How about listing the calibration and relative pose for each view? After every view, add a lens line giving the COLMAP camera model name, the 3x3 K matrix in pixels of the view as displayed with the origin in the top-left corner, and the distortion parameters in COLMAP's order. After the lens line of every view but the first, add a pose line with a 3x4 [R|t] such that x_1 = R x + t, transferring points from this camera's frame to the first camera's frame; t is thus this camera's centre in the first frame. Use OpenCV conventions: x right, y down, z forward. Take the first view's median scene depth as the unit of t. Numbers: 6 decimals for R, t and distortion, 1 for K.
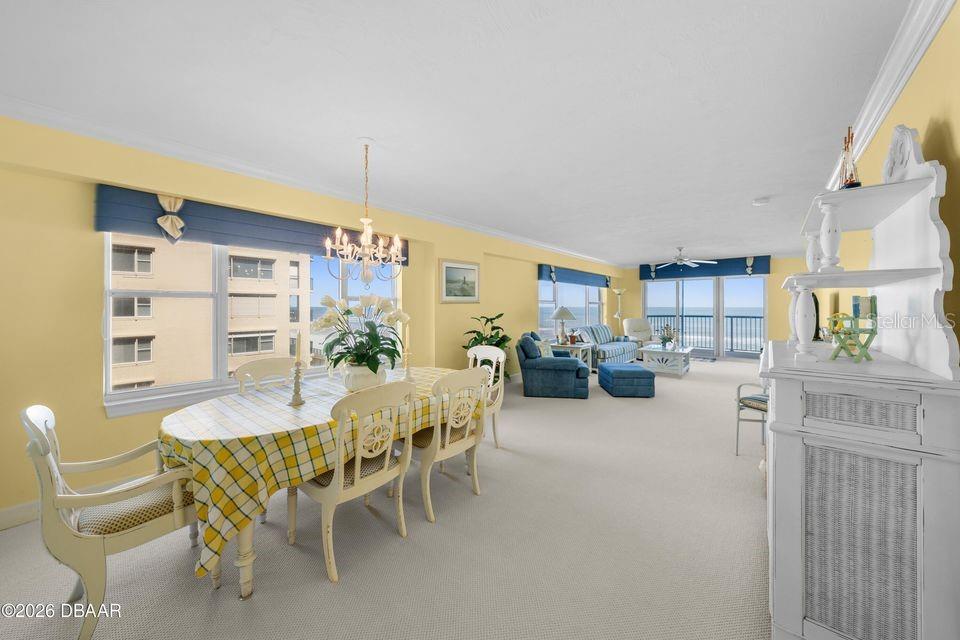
lens RADIAL K [[338.7, 0, 484.5], [0, 338.7, 305.4], [0, 0, 1]] dist [0.000083, 0.000017]
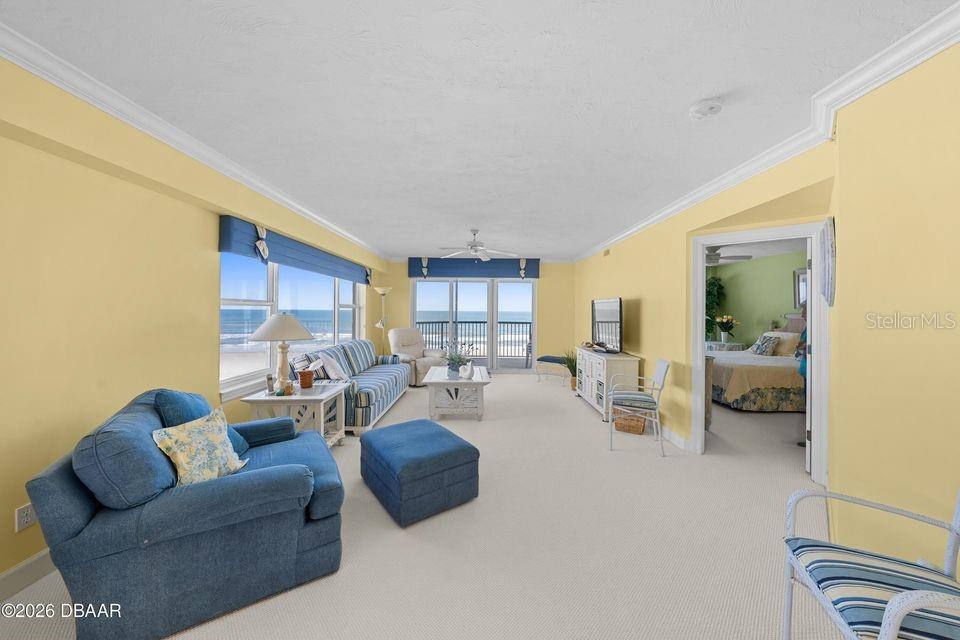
lens RADIAL K [[332.4, 0, 480.0], [0, 332.4, 308.6], [0, 0, 1]] dist [-0.000027, 0.000005]
pose [[0.760927, 0.010111, 0.648759, 0.115999], [-0.009651, 0.999944, -0.004264, -0.003067], [-0.648766, -0.003016, 0.760982, 0.392687]]
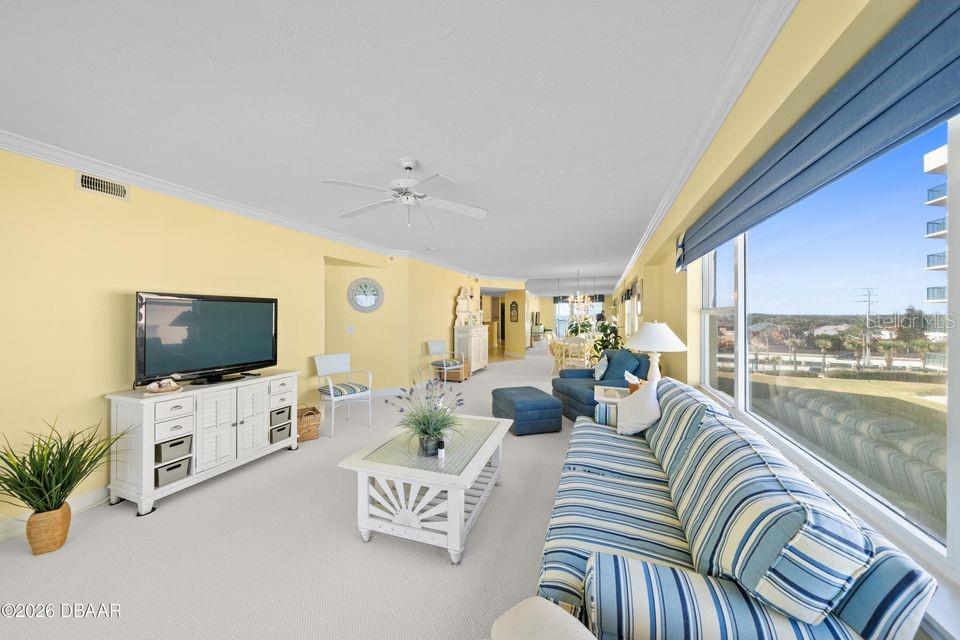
lens RADIAL K [[330.6, 0, 480.0], [0, 330.6, 320.0], [0, 0, 1]] dist [0.000263, 0.000012]
pose [[-0.940735, 0.008719, -0.339030, 0.527072], [0.005236, 0.999924, 0.011185, 0.000259], [0.339101, 0.008747, -0.940709, 1.146534]]
